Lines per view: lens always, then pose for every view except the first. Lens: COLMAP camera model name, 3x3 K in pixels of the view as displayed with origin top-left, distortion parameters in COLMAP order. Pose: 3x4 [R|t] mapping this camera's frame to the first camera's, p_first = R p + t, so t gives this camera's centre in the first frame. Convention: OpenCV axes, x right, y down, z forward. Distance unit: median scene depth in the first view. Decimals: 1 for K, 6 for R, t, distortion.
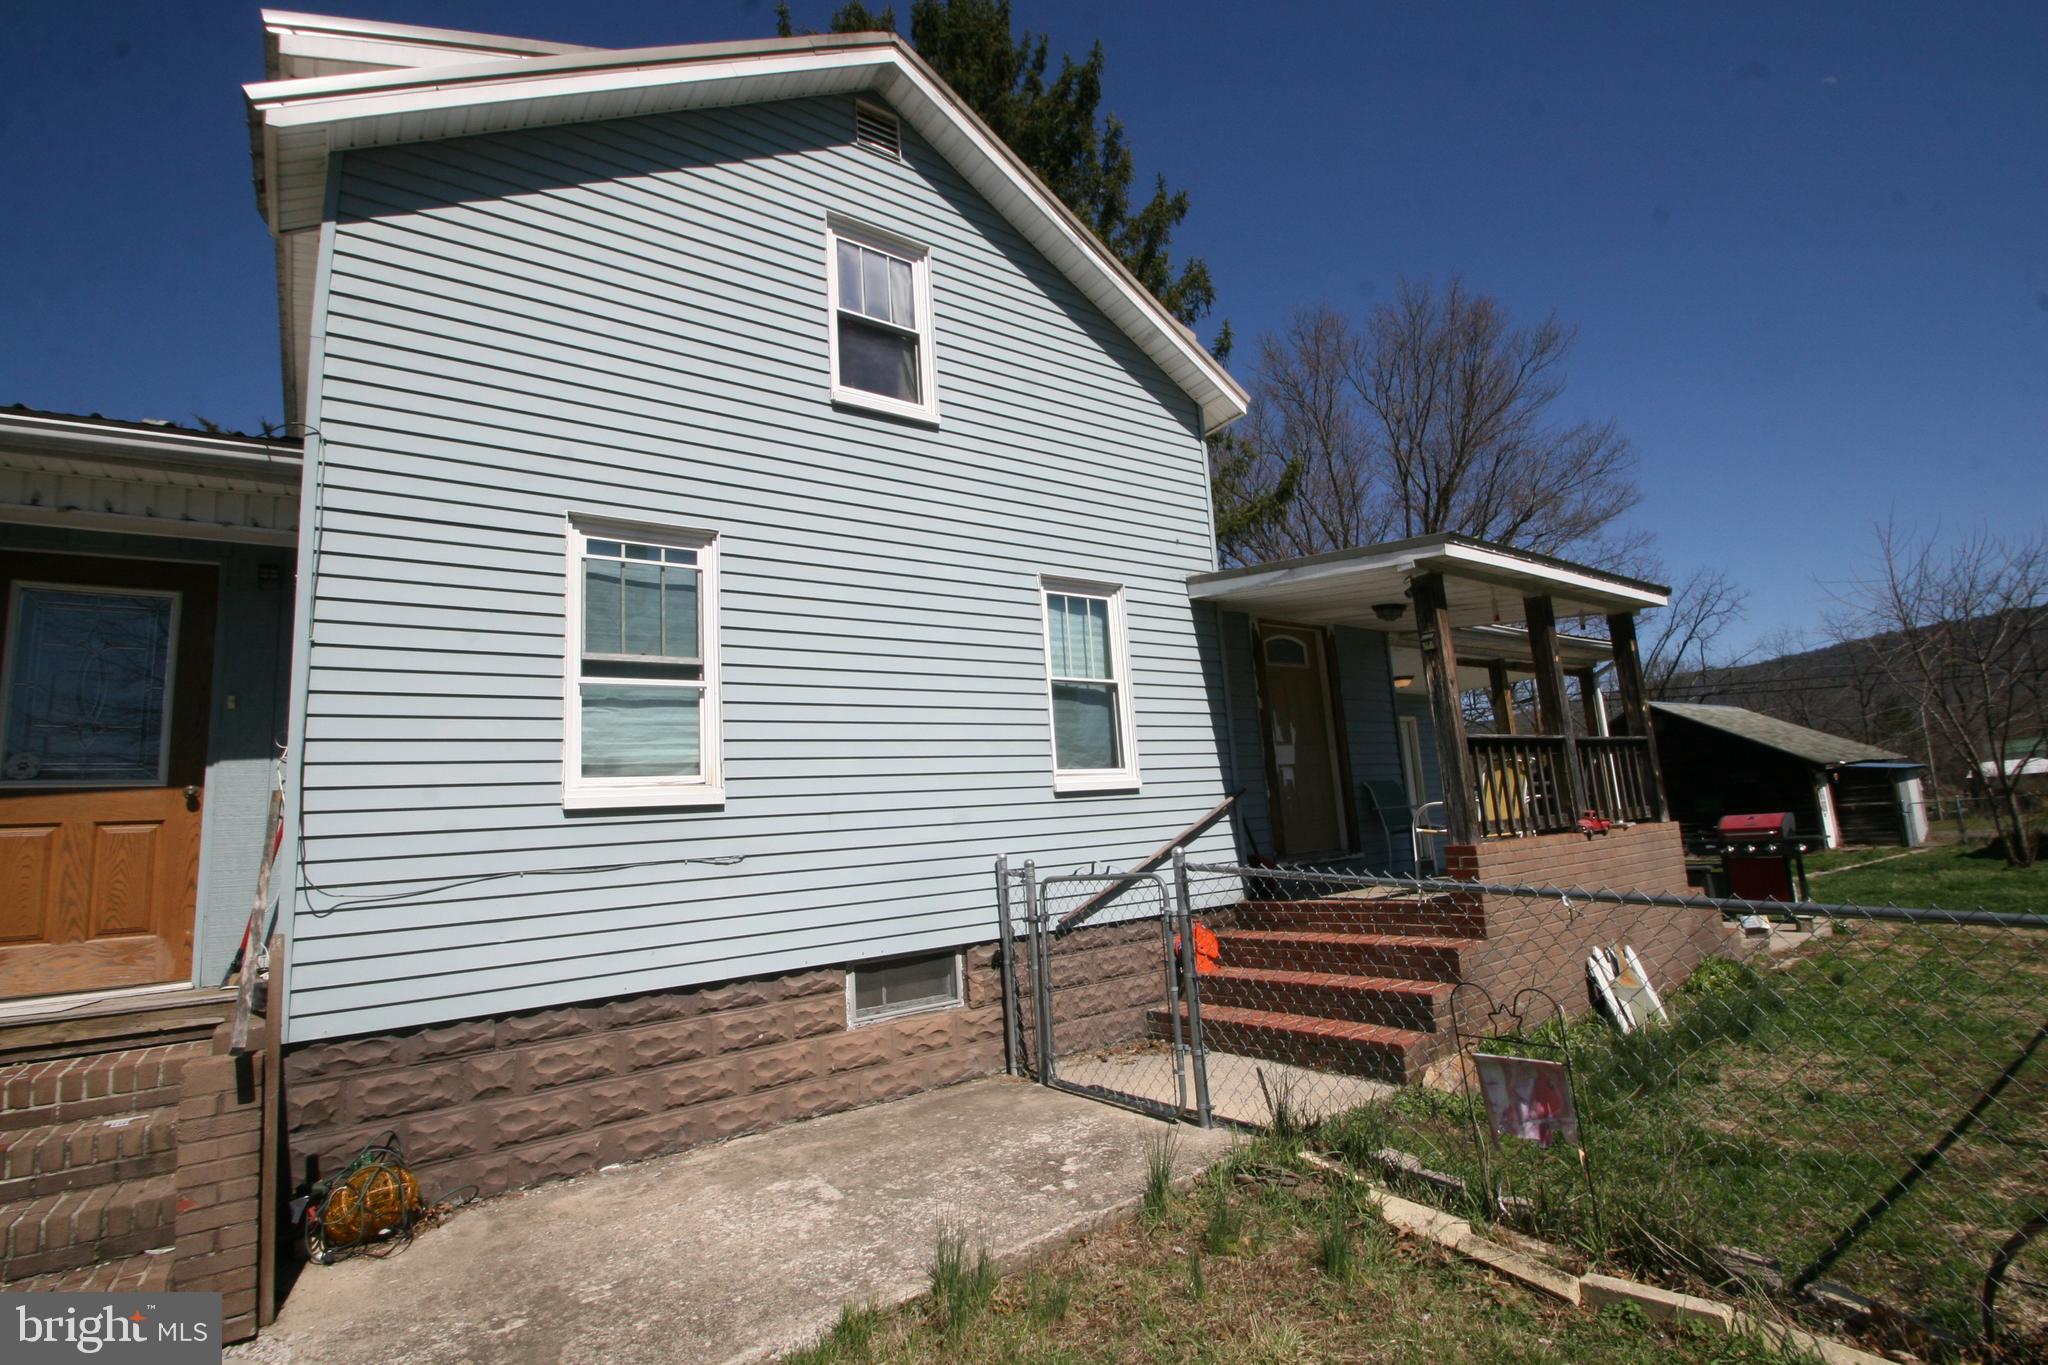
lens RADIAL K [[967.3, 0, 1032.4], [0, 967.3, 677.8], [0, 0, 1]] dist [0.008137, -0.012527]
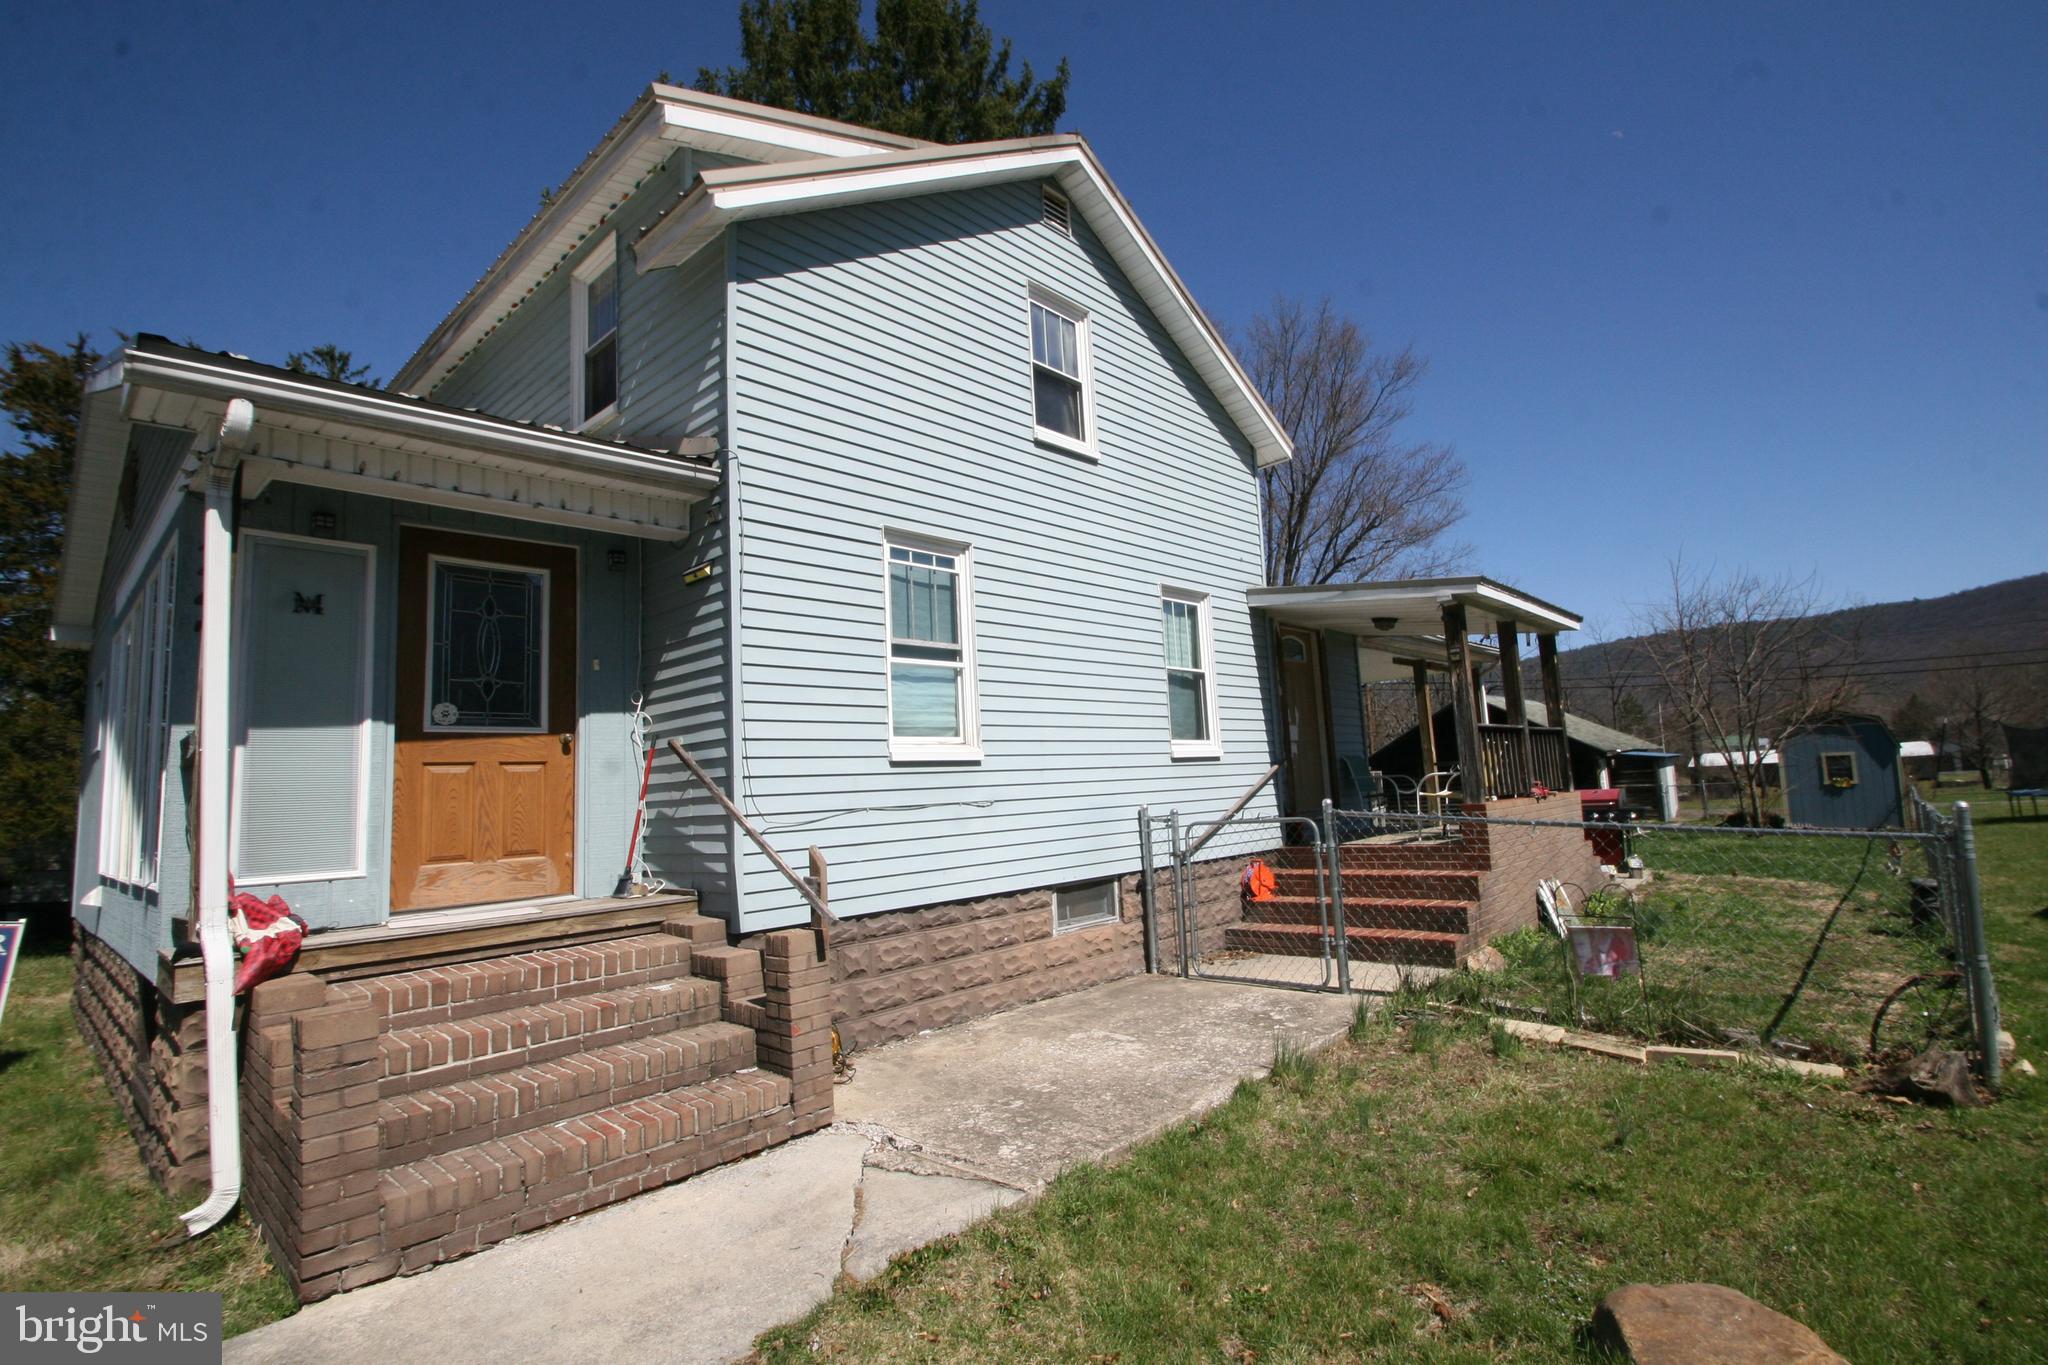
lens RADIAL K [[967.3, 0, 1046.4], [0, 967.3, 677.2], [0, 0, 1]] dist [0.008137, -0.012527]
pose [[0.982035, 0.041364, 0.184111, -0.408445], [-0.047210, 0.998507, 0.027483, -0.015845], [-0.182699, -0.035681, 0.982521, -0.233039]]
